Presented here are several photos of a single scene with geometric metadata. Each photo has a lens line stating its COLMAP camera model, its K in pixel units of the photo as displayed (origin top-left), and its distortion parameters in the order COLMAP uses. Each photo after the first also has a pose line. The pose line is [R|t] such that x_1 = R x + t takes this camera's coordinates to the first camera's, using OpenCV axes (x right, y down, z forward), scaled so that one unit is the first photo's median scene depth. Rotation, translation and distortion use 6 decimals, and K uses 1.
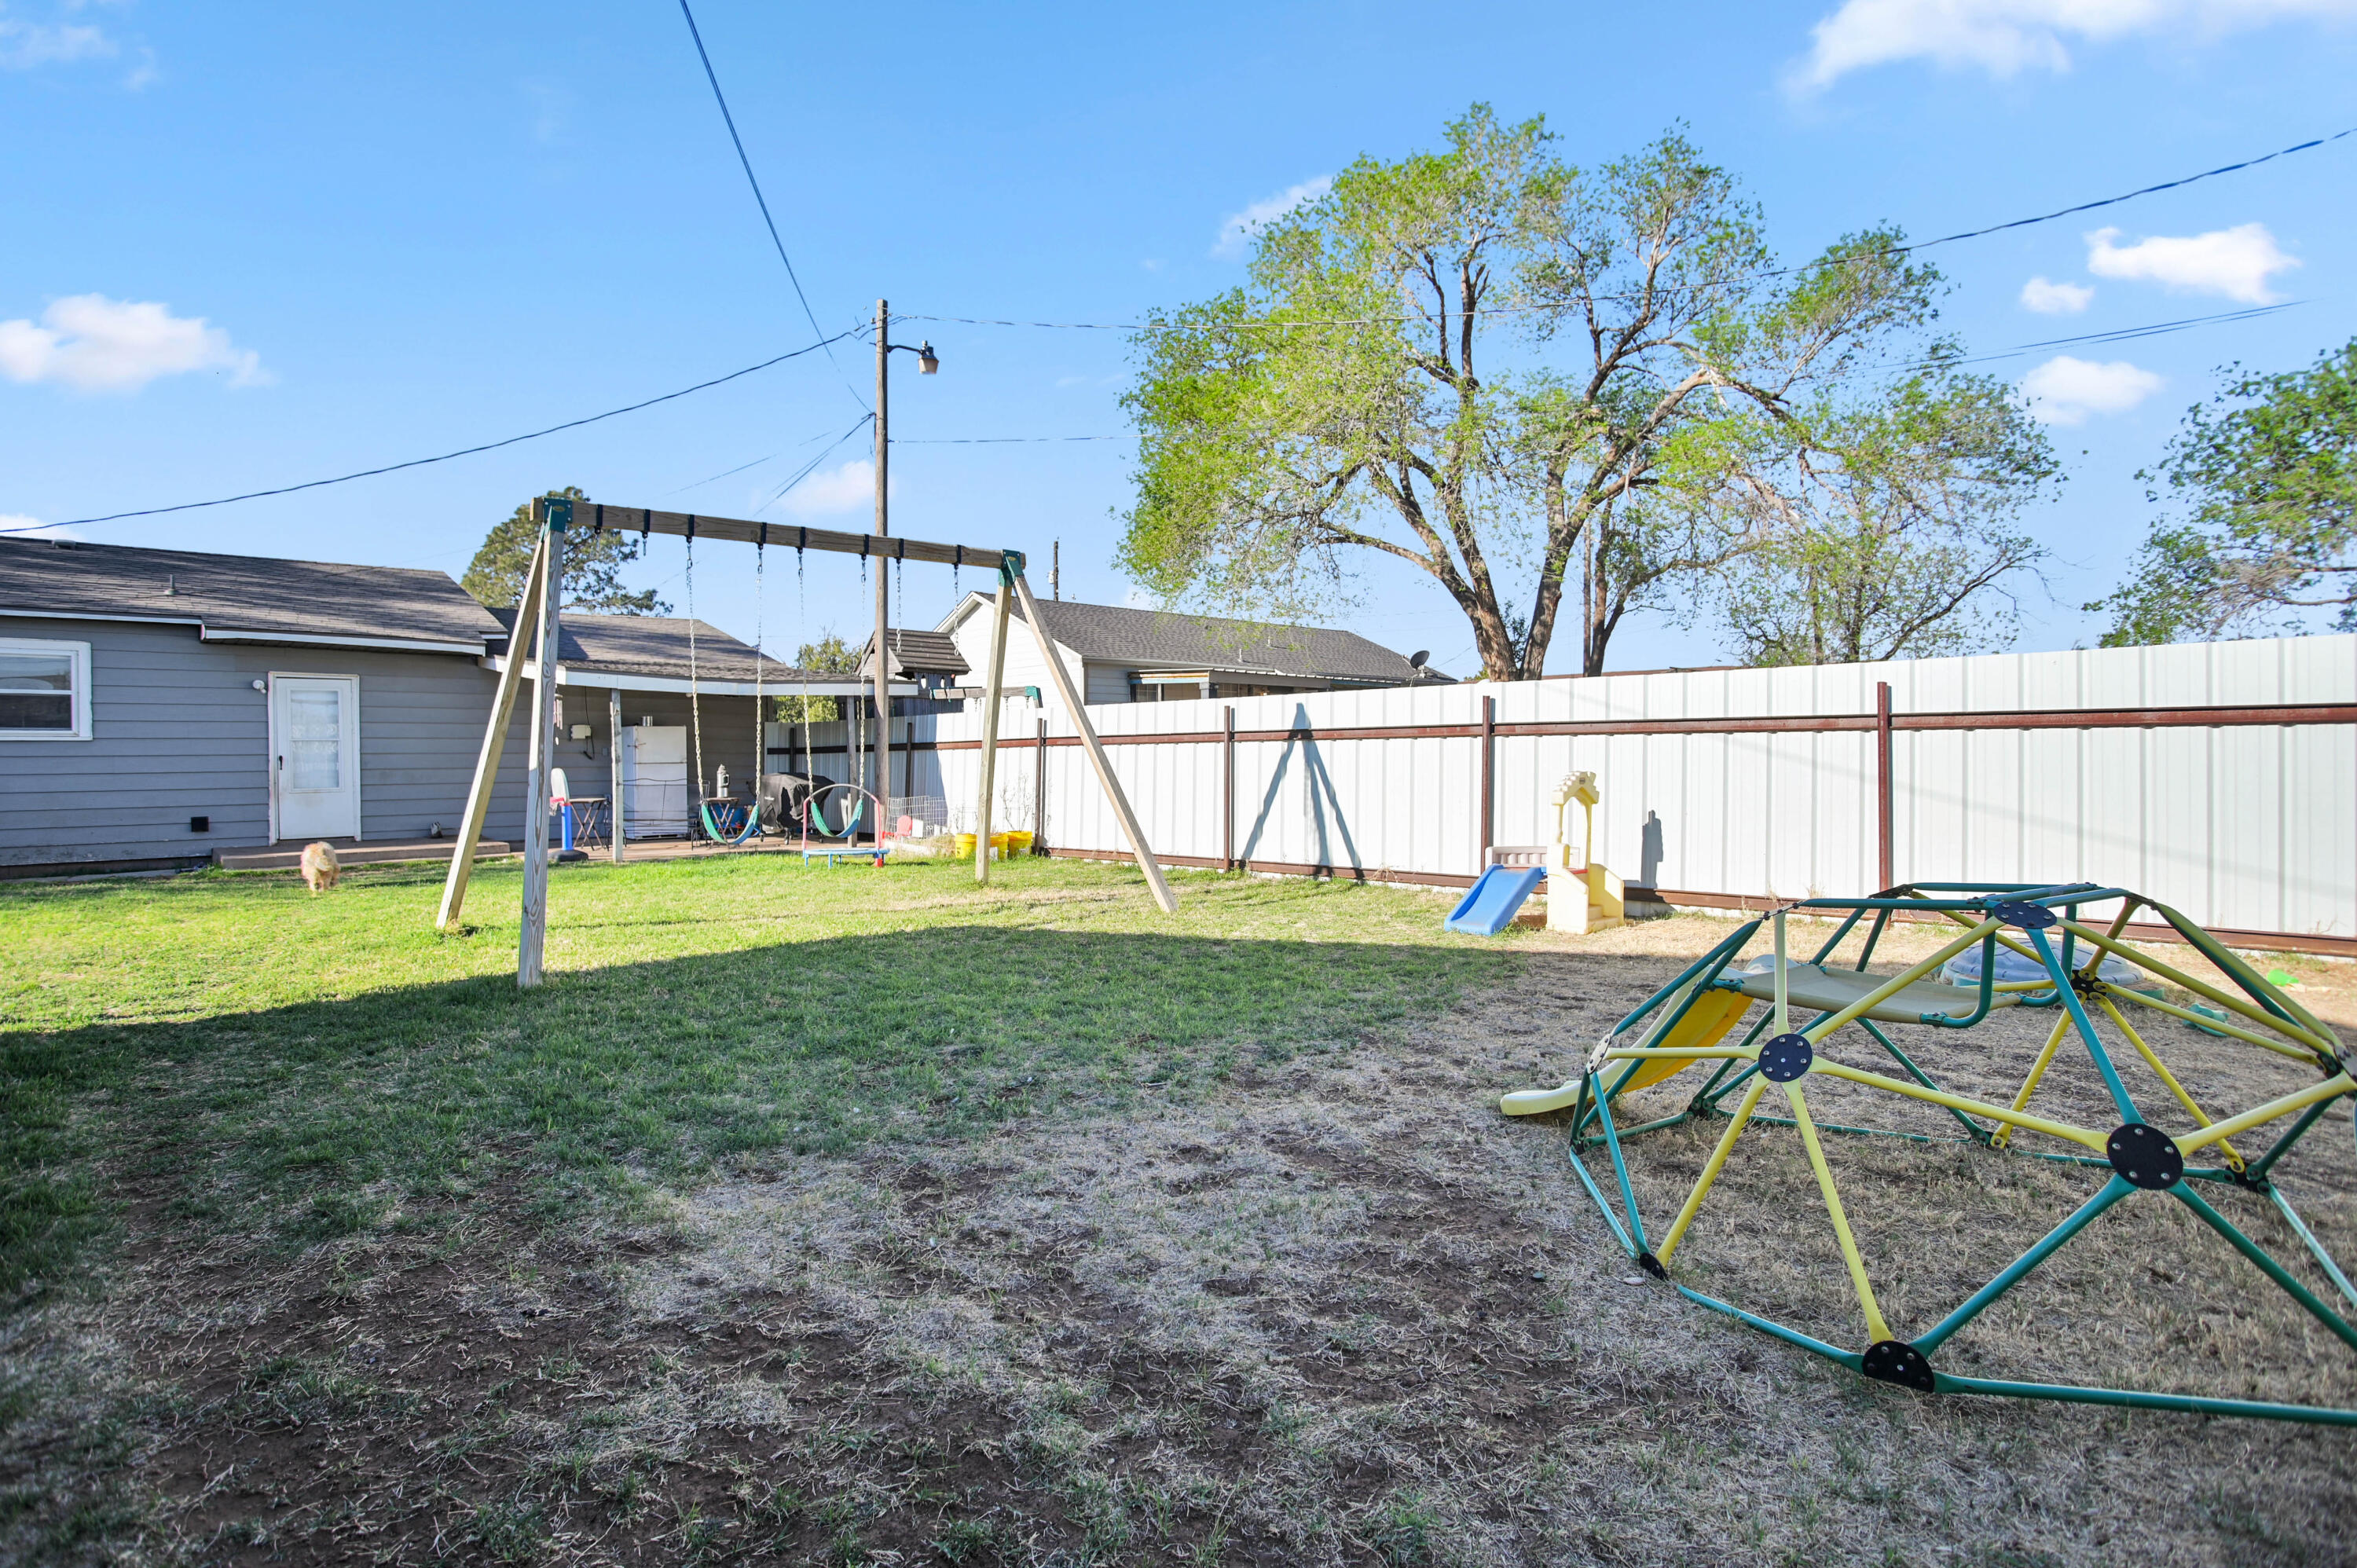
lens RADIAL K [[1228.0, 0, 1164.3], [0, 1228.0, 766.7], [0, 0, 1]] dist [-0.083353, 0.034799]
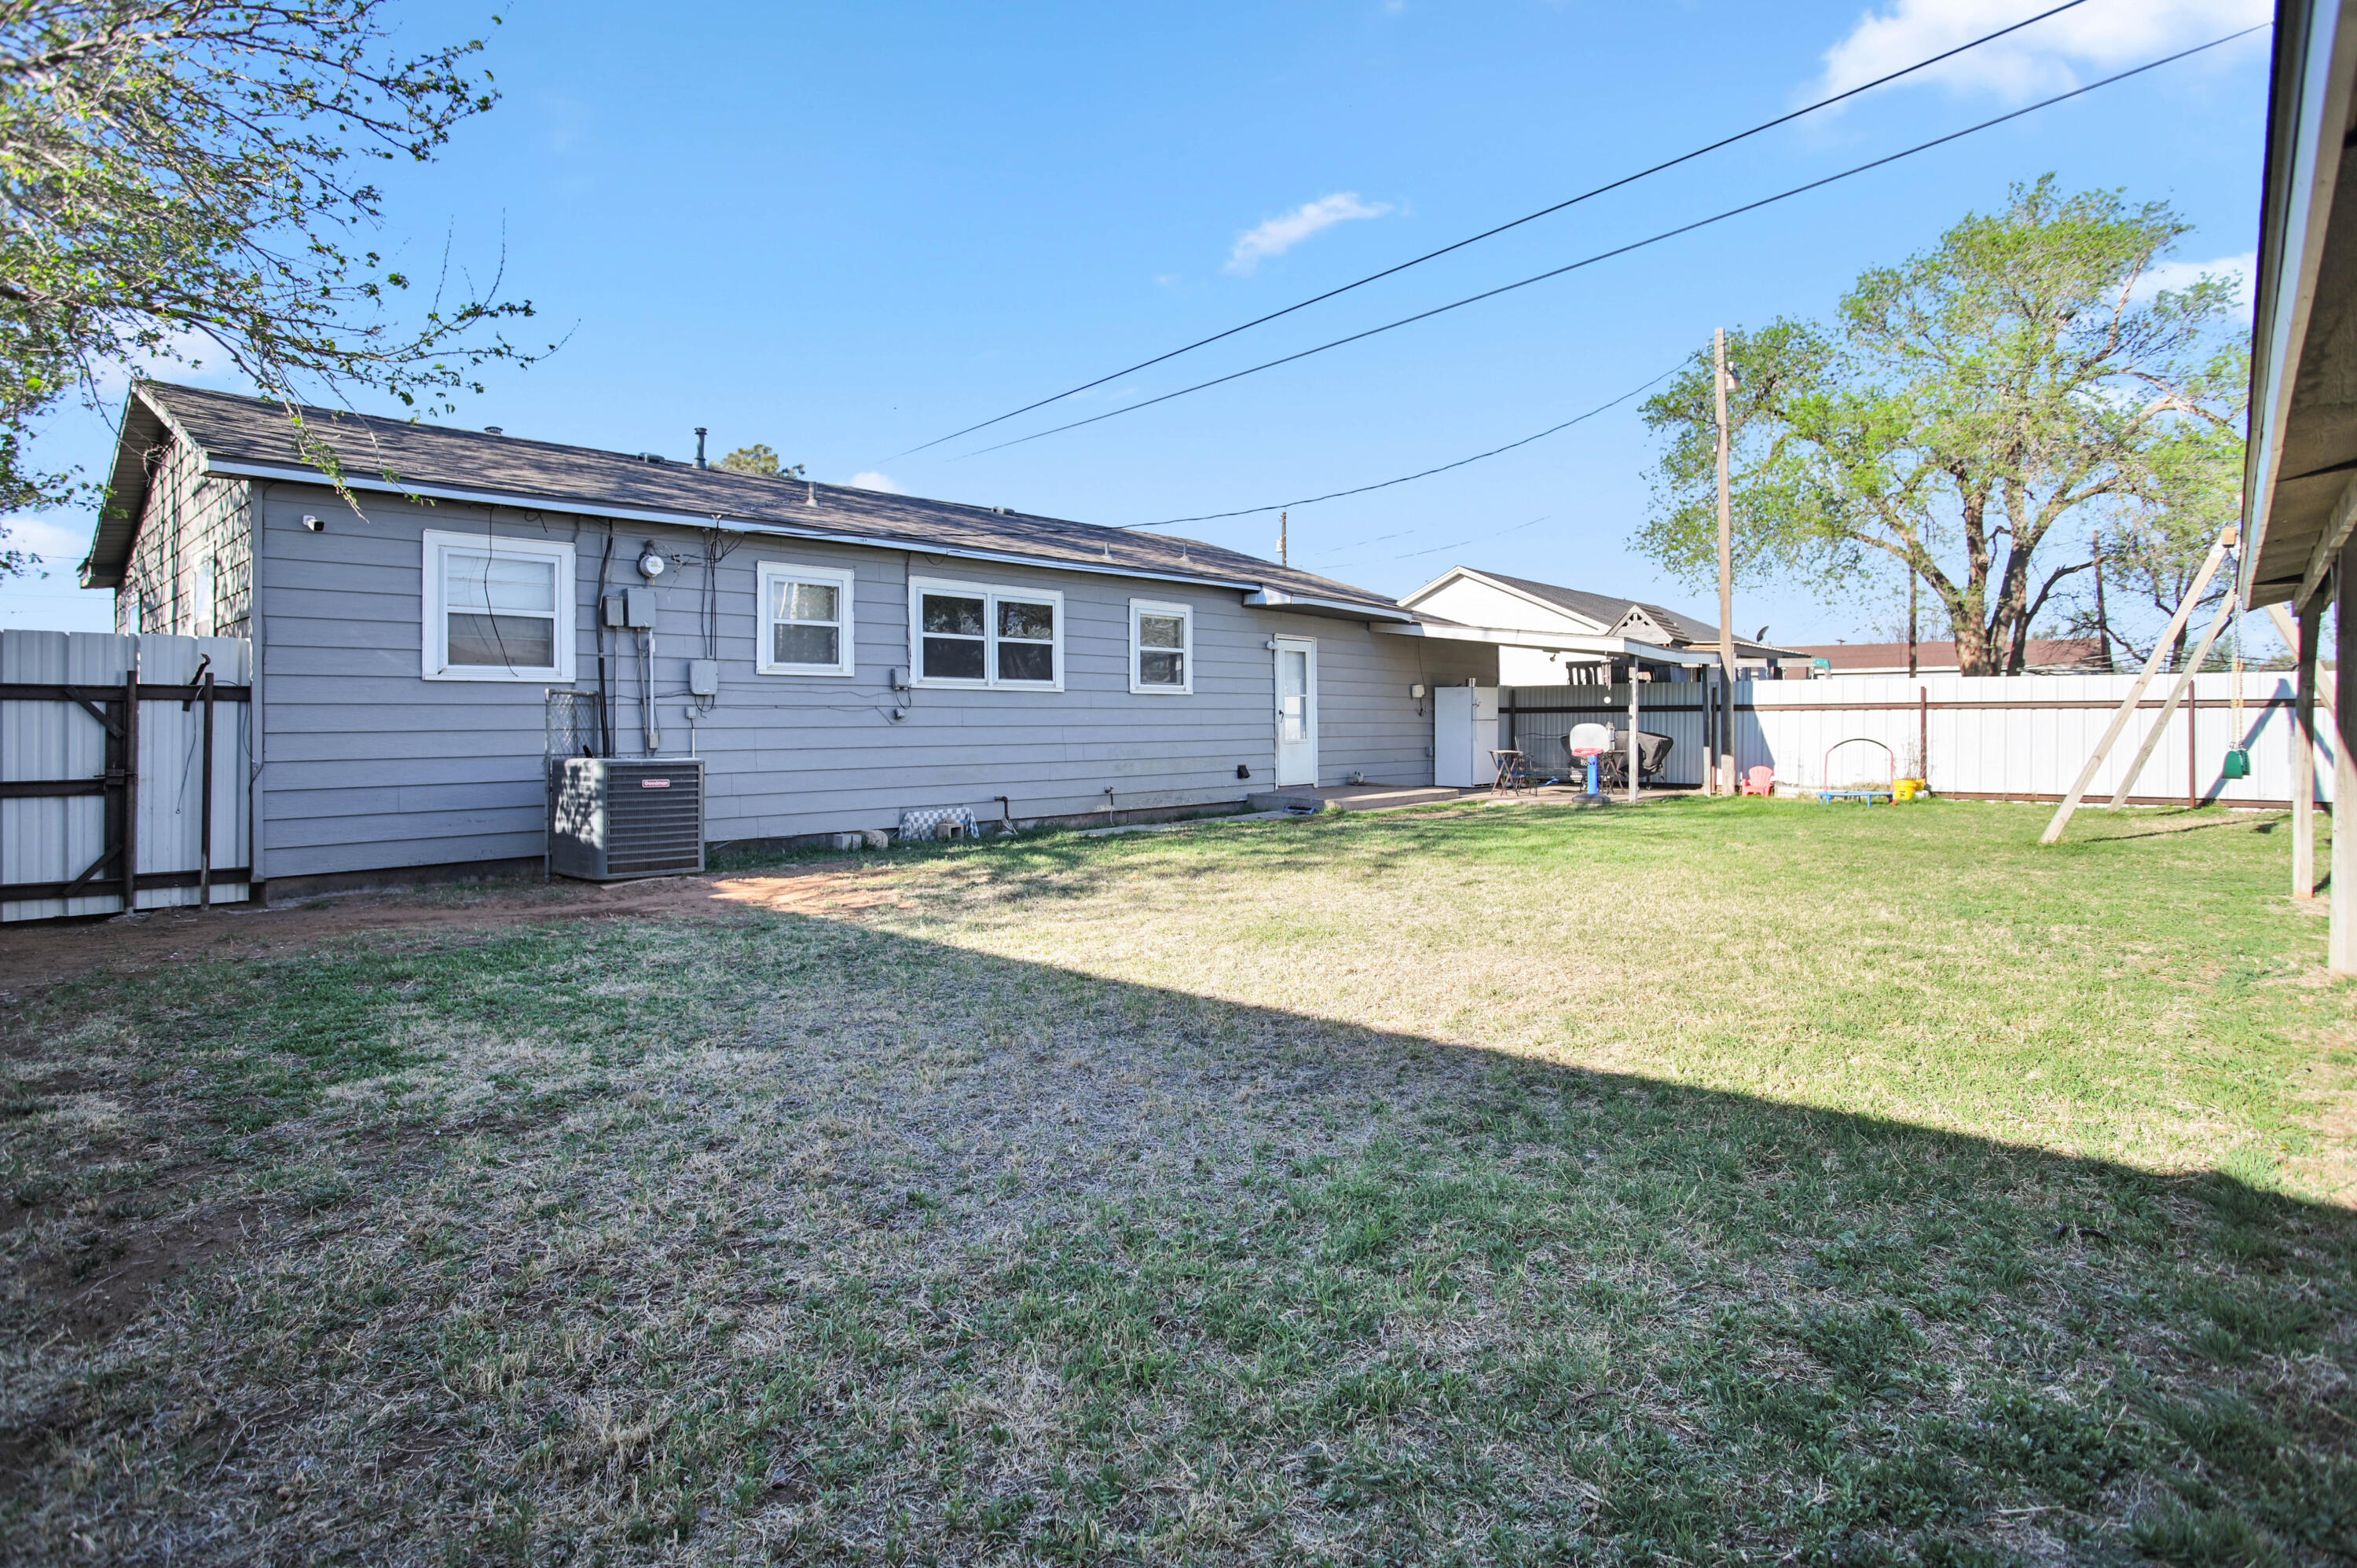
lens RADIAL K [[1228.0, 0, 1164.3], [0, 1228.0, 766.7], [0, 0, 1]] dist [-0.083353, 0.034799]
pose [[0.996340, 0.003277, 0.085421, -0.994615], [-0.005702, 0.999587, 0.028159, 0.012188], [-0.085293, -0.028543, 0.995947, -0.129804]]
